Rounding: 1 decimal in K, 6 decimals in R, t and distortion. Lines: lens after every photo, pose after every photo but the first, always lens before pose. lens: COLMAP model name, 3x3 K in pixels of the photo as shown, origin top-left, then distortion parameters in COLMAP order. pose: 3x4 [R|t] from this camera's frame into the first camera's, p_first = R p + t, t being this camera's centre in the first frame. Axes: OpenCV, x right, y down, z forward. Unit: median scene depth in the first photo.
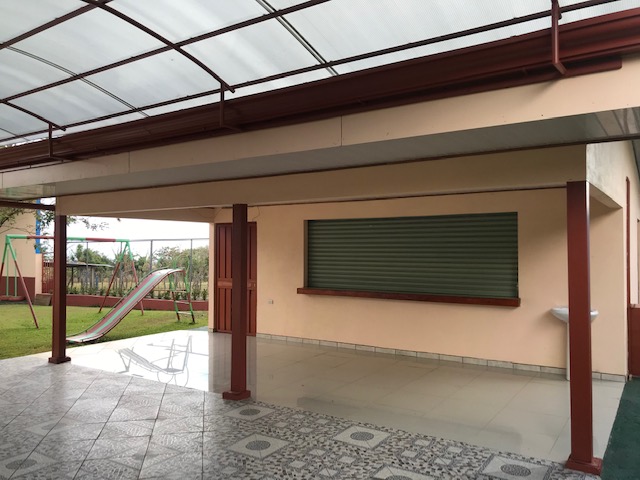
lens RADIAL K [[525.6, 0, 317.3], [0, 525.6, 226.0], [0, 0, 1]] dist [0.040446, -0.064500]
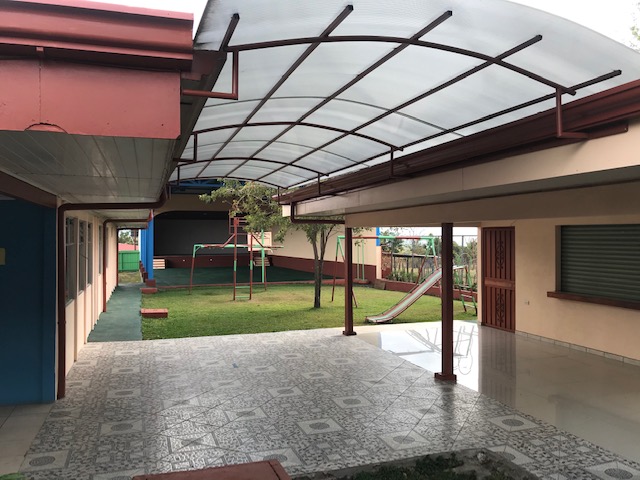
lens RADIAL K [[525.6, 0, 317.3], [0, 525.6, 226.0], [0, 0, 1]] dist [0.040446, -0.064500]
pose [[0.793232, -0.013391, -0.608772, 0.239956], [0.029094, 0.999450, 0.015925, -0.042102], [0.608224, -0.030344, 0.793186, -0.108610]]
